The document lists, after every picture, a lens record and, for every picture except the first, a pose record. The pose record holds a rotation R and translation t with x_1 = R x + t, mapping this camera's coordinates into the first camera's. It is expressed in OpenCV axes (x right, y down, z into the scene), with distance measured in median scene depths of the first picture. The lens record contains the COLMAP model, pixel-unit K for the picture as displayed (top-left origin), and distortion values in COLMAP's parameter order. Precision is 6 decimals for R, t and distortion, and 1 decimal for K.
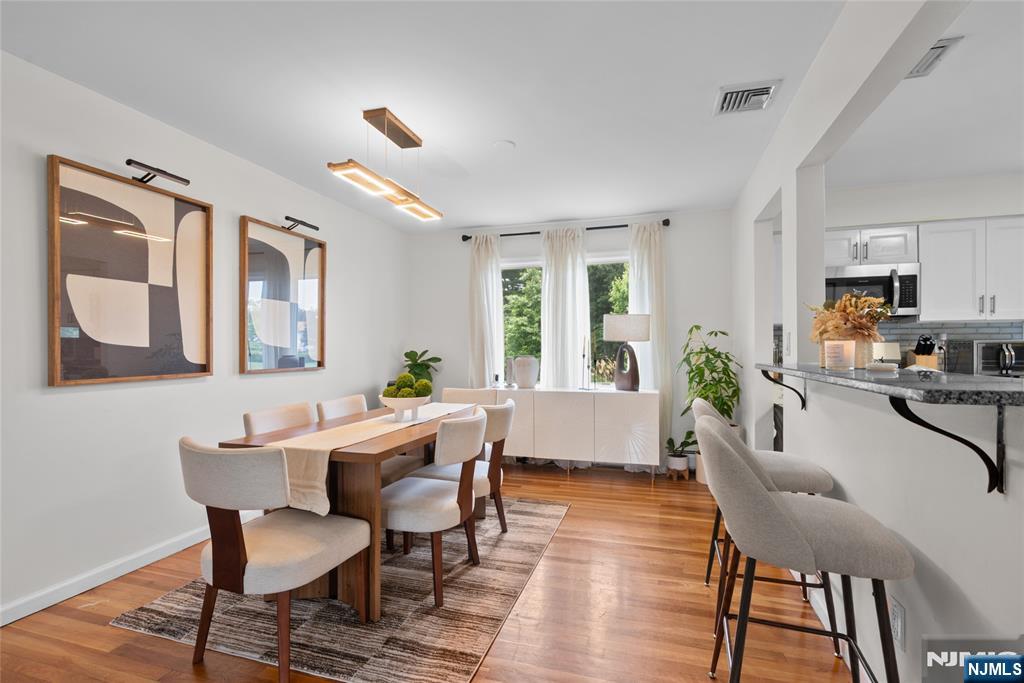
lens RADIAL K [[467.4, 0, 510.6], [0, 467.4, 335.8], [0, 0, 1]] dist [-0.000738, 0.000568]
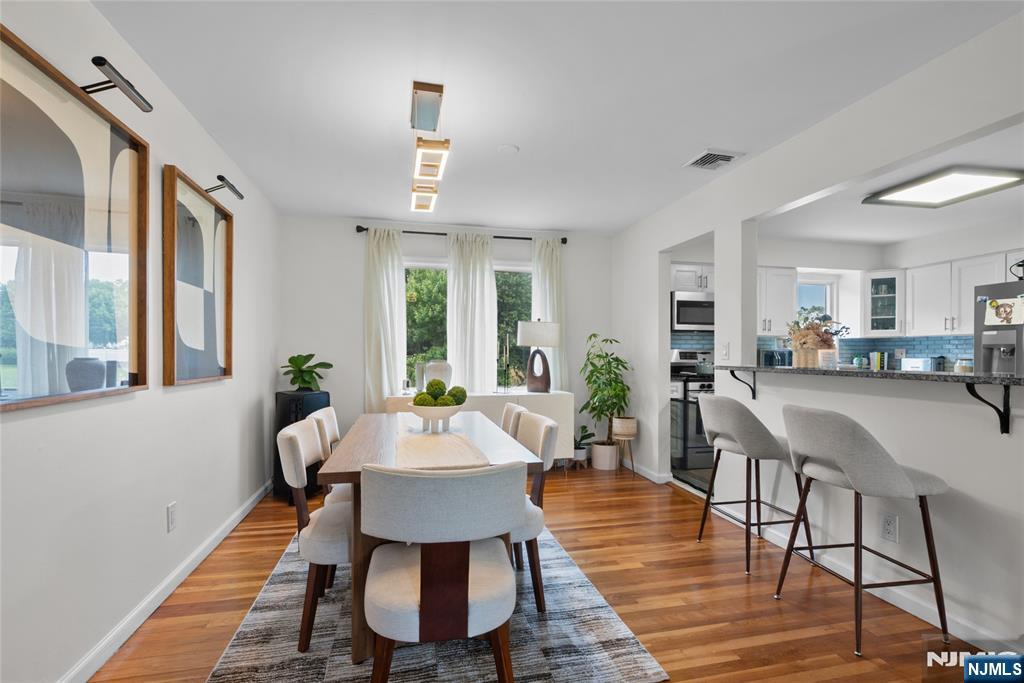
lens RADIAL K [[479.4, 0, 508.9], [0, 479.4, 339.4], [0, 0, 1]] dist [-0.002763, 0.004829]
pose [[0.864751, 0.019551, 0.501821, -0.361417], [-0.018608, 0.999803, -0.006887, 0.003882], [-0.501857, -0.003383, 0.864944, 0.076053]]
